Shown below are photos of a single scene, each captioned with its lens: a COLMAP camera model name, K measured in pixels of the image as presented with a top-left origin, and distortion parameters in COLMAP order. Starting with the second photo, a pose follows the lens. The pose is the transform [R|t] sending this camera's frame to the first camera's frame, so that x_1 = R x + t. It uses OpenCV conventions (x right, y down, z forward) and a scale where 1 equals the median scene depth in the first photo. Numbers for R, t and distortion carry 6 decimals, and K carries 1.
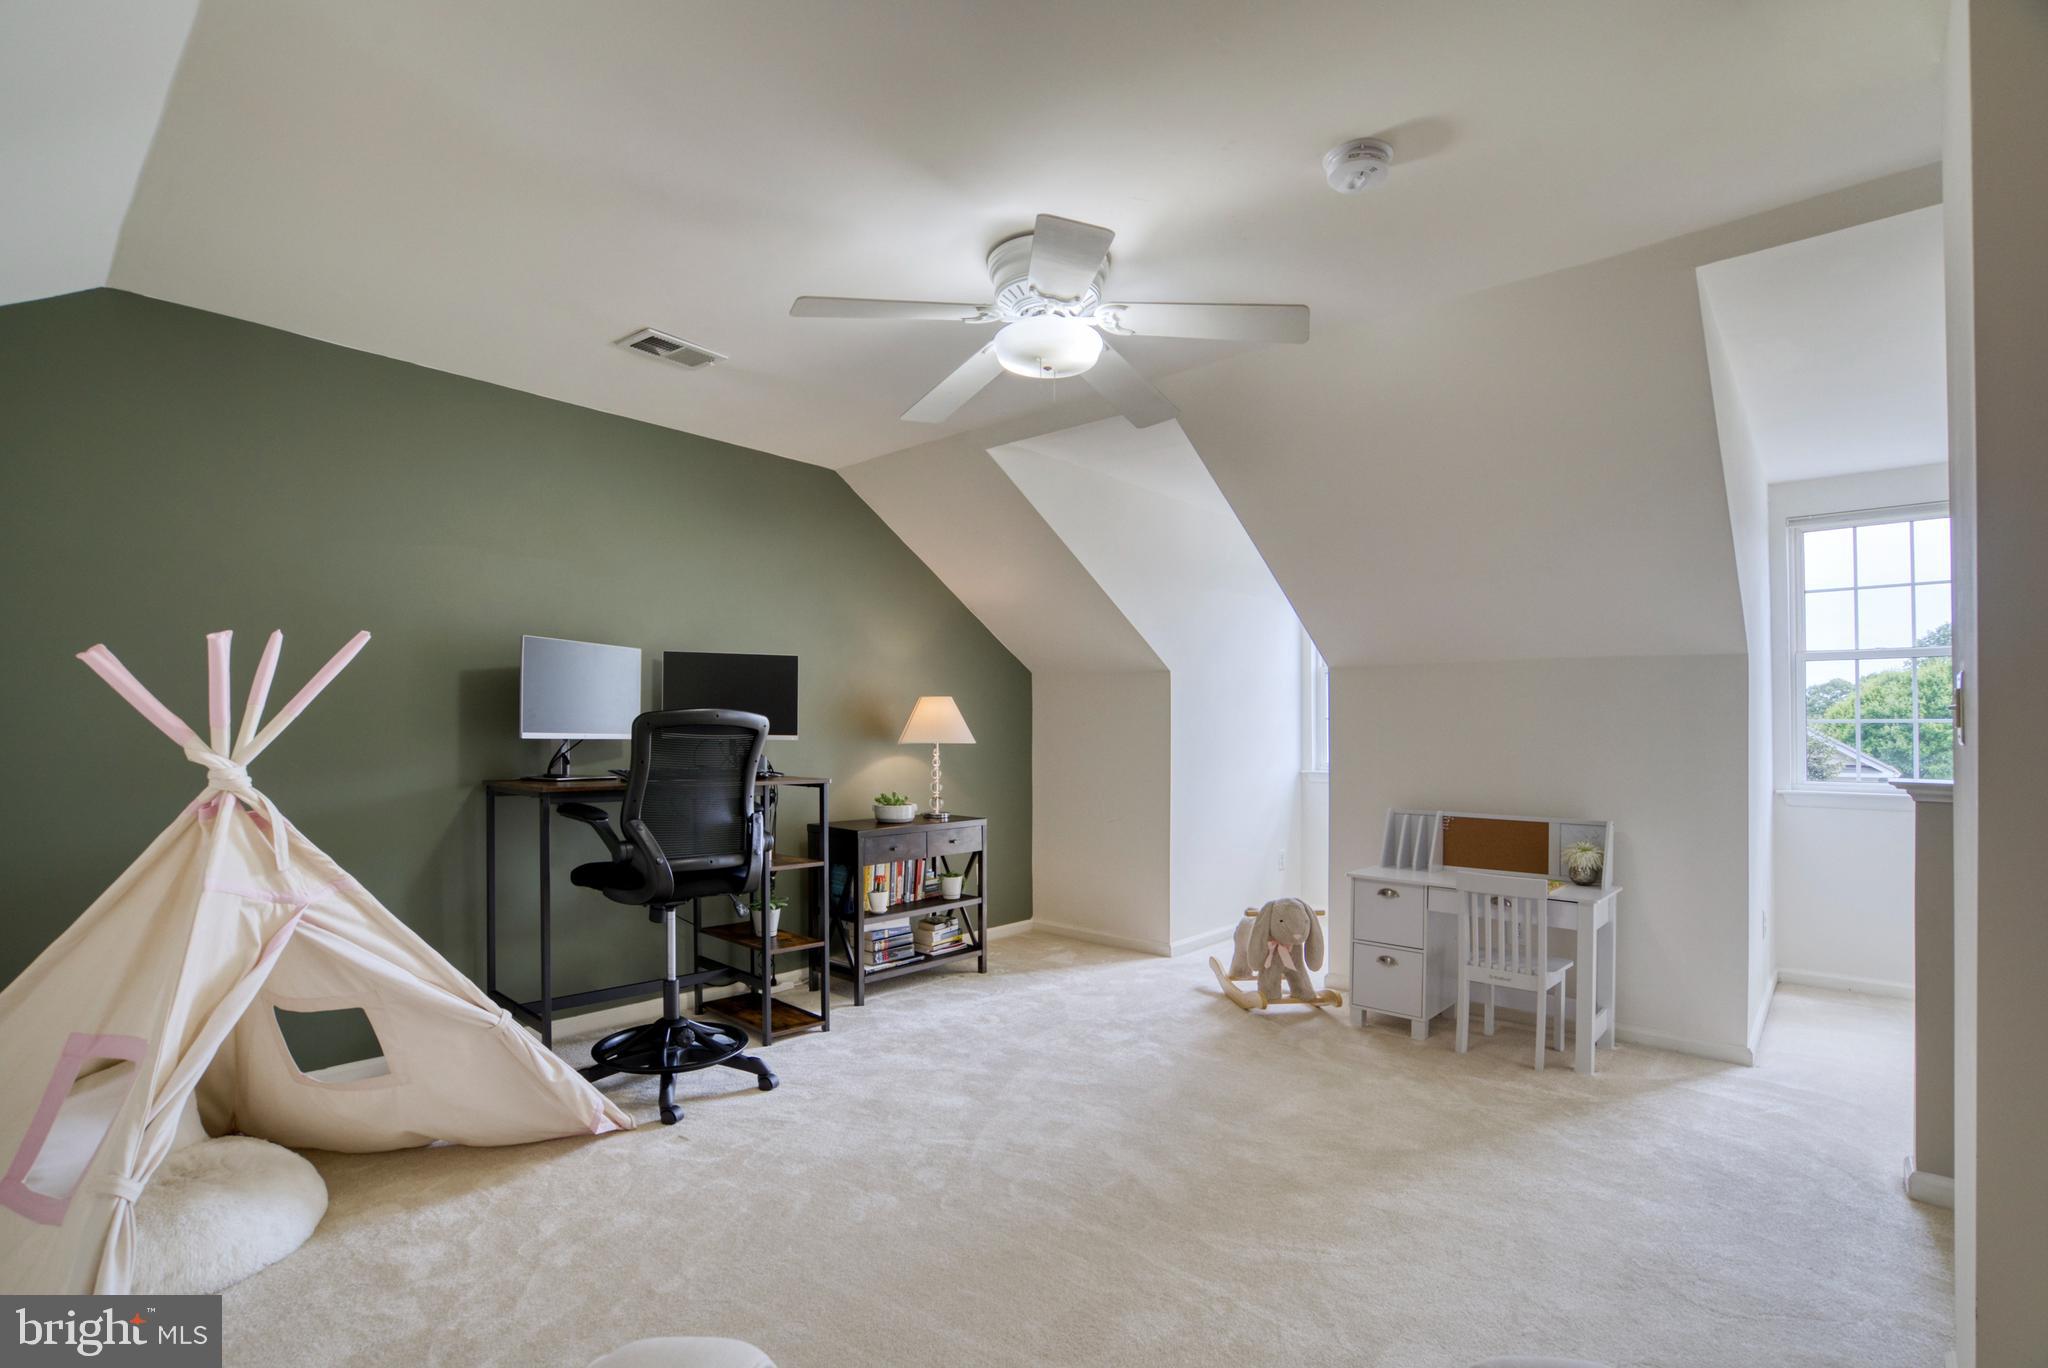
lens RADIAL K [[968.7, 0, 1015.5], [0, 968.7, 734.9], [0, 0, 1]] dist [-0.056074, 0.020319]
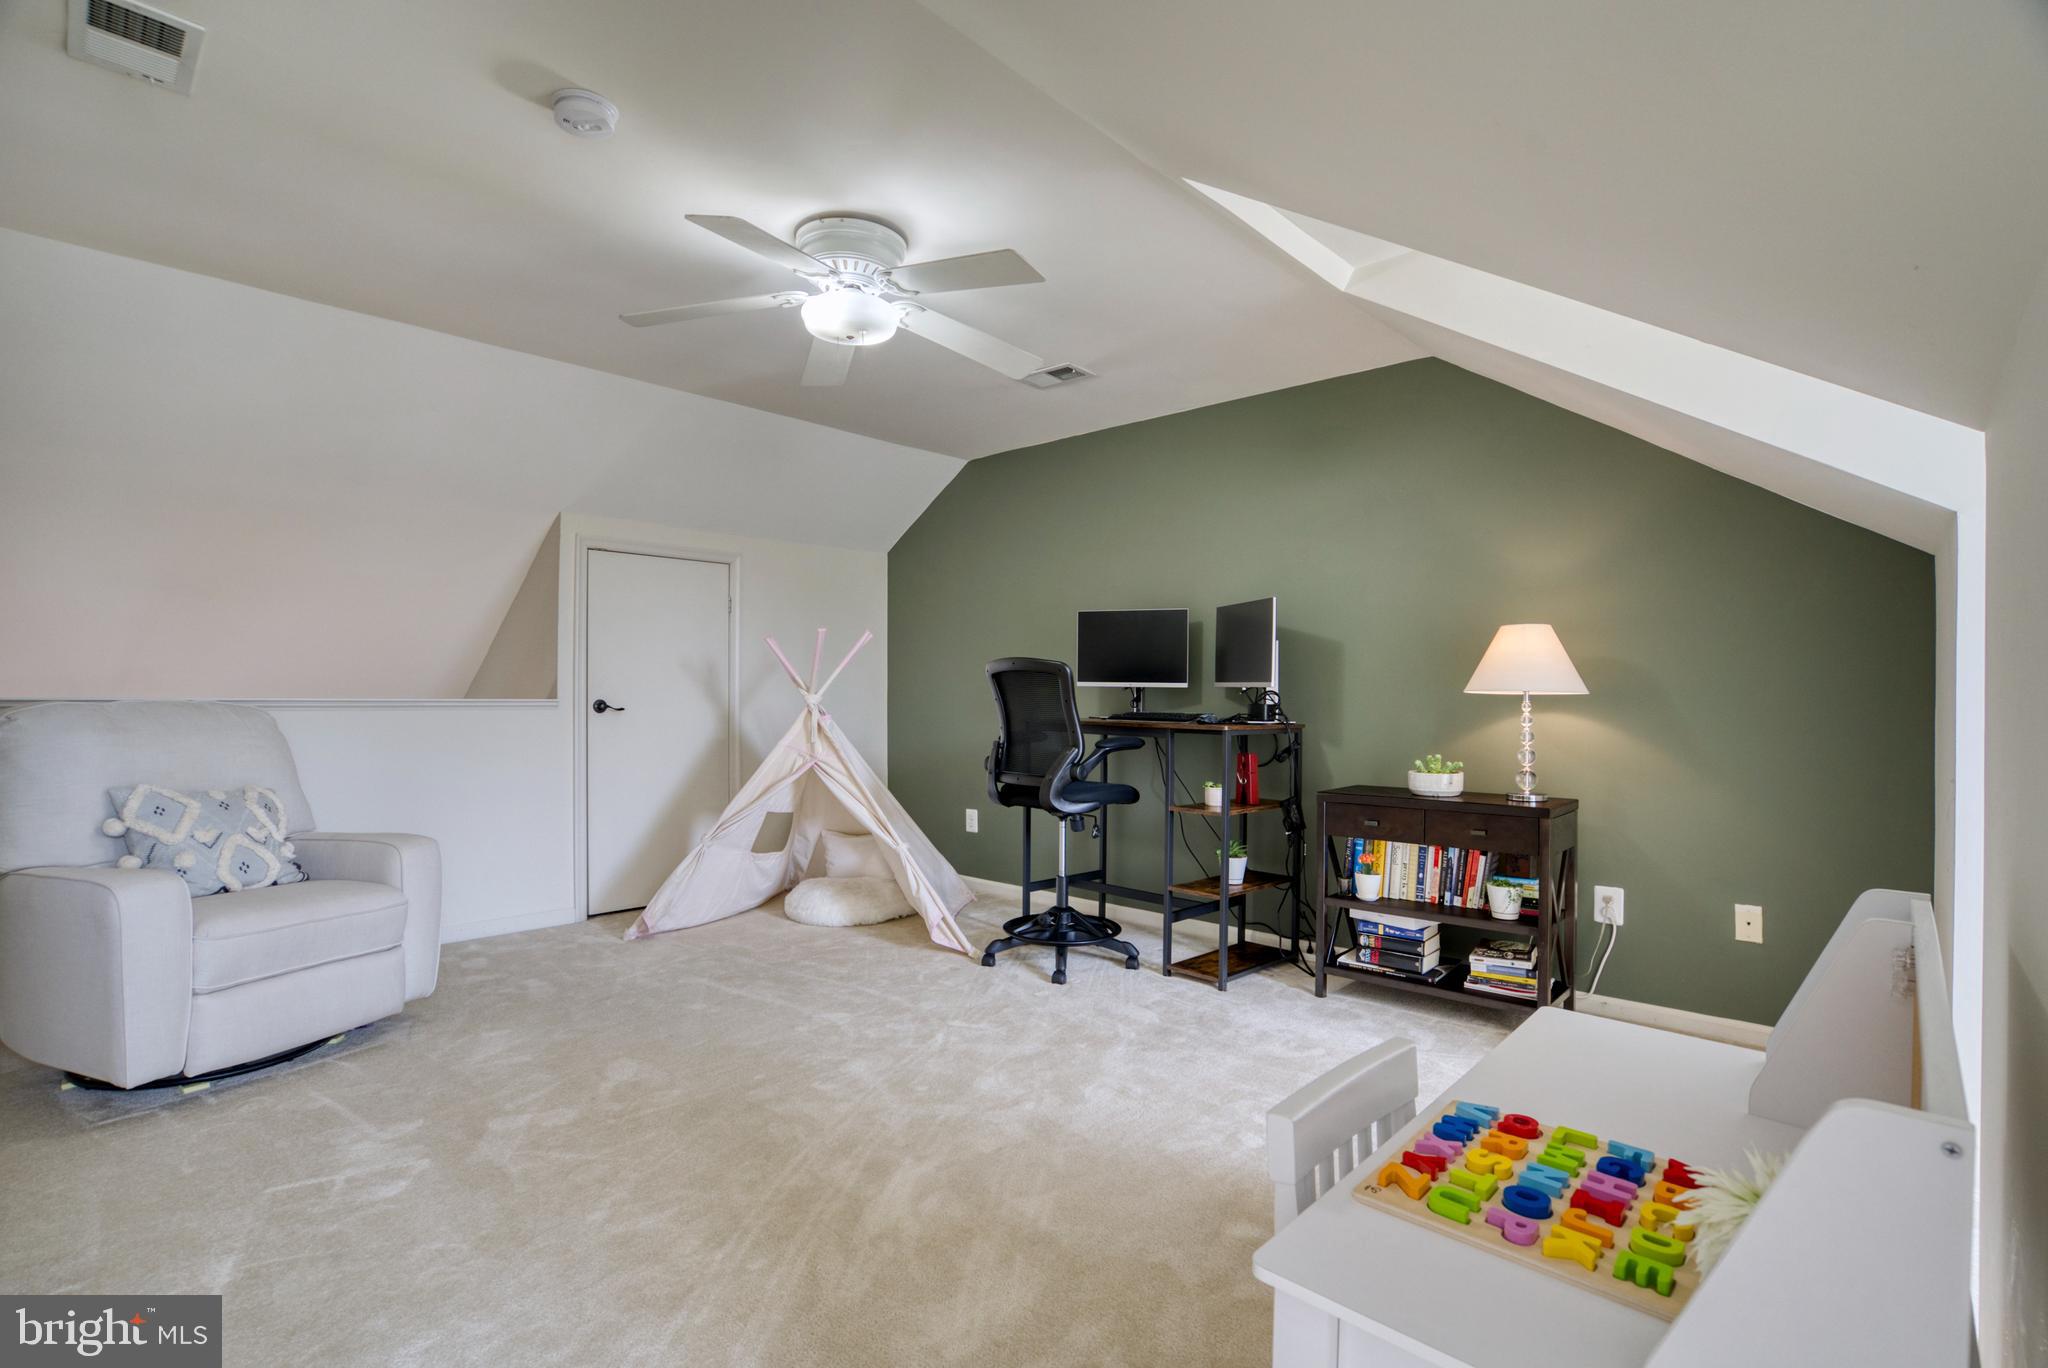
lens RADIAL K [[944.0, 0, 1024.0], [0, 944.0, 684.0], [0, 0, 1]] dist [-0.003967, 0.000159]
pose [[-0.021535, 0.001281, -0.999767, 0.705022], [-0.002333, 0.999996, 0.001332, 0.002098], [0.999765, 0.002361, -0.021532, 0.772869]]
